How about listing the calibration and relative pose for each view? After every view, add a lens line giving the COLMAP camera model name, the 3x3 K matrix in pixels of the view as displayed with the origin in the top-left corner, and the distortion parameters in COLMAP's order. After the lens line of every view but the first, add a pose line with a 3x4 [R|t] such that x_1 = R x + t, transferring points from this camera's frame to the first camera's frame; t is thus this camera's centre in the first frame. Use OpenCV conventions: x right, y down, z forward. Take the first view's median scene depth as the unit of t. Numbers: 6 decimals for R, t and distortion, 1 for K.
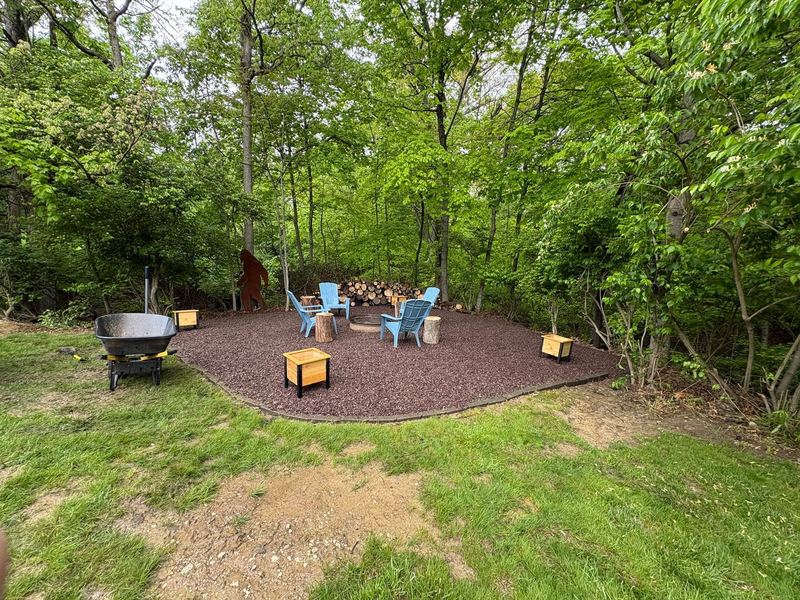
lens RADIAL K [[319.3, 0, 400.7], [0, 319.3, 300.4], [0, 0, 1]] dist [0.002865, -0.000264]
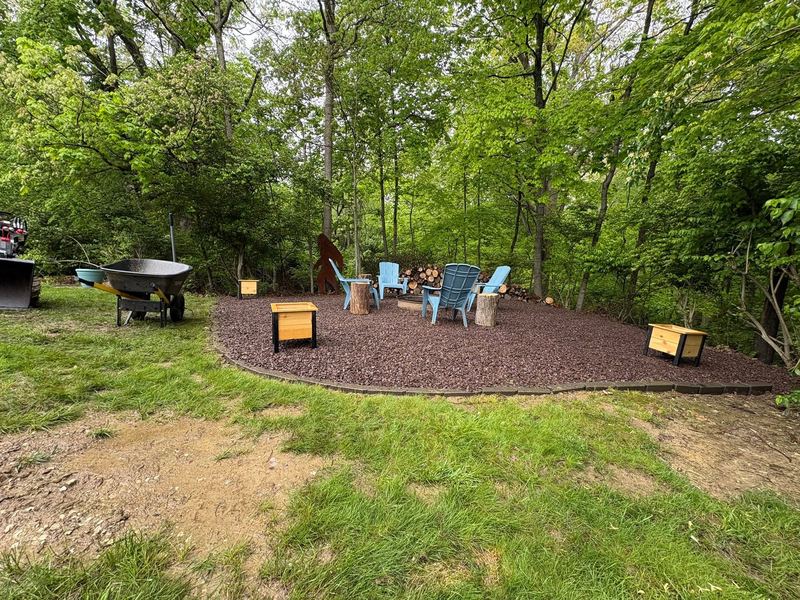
lens RADIAL K [[319.3, 0, 398.9], [0, 319.3, 299.3], [0, 0, 1]] dist [0.002865, -0.000264]
pose [[0.945868, 0.043989, -0.321556, 0.160479], [-0.051982, 0.998515, -0.016309, 0.101117], [0.320361, 0.032142, 0.946750, 0.191513]]
